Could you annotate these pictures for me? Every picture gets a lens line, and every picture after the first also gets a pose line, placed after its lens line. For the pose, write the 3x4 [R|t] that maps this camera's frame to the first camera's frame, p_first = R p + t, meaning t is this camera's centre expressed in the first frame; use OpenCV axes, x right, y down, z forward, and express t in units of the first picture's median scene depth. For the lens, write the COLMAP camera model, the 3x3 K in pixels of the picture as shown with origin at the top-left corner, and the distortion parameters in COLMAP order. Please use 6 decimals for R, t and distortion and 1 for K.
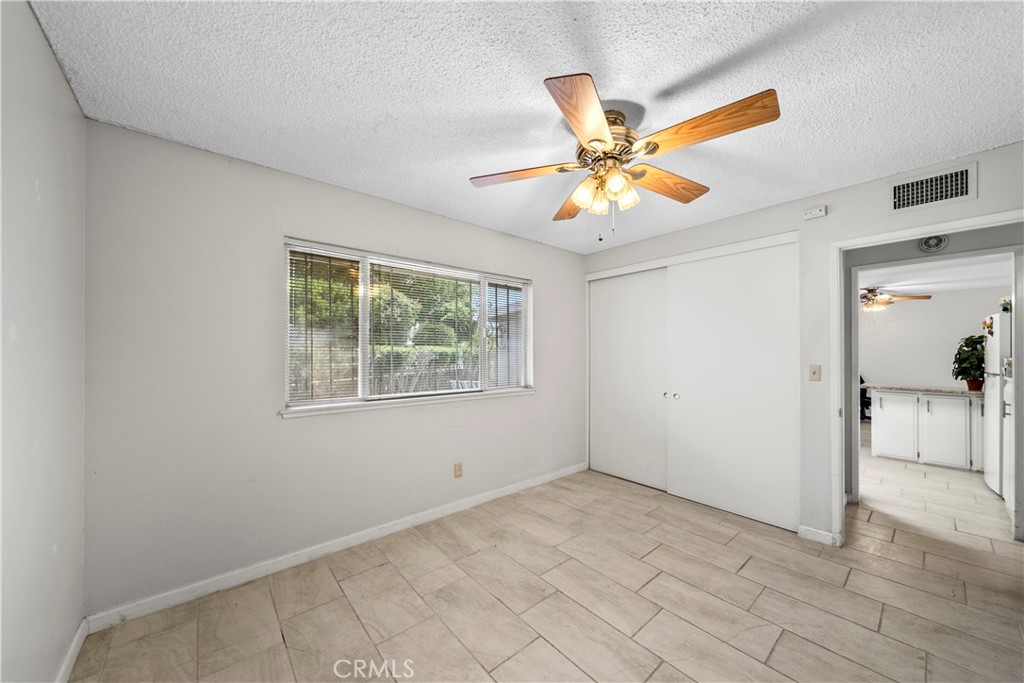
lens RADIAL K [[359.4, 0, 504.9], [0, 359.4, 349.2], [0, 0, 1]] dist [0.001016, -0.000567]
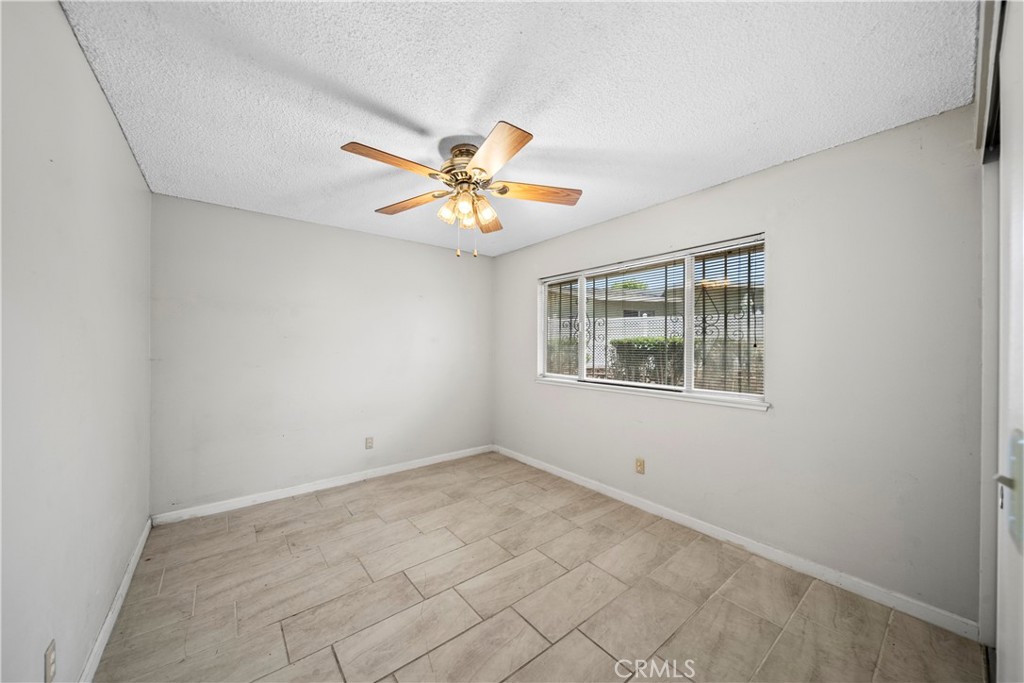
lens RADIAL K [[359.4, 0, 515.8], [0, 359.4, 339.7], [0, 0, 1]] dist [0.001016, -0.000567]
pose [[-0.016612, -0.020910, -0.999643, 1.052431], [0.005060, 0.999767, -0.020996, 0.019152], [0.999849, -0.005407, -0.016502, 0.845862]]
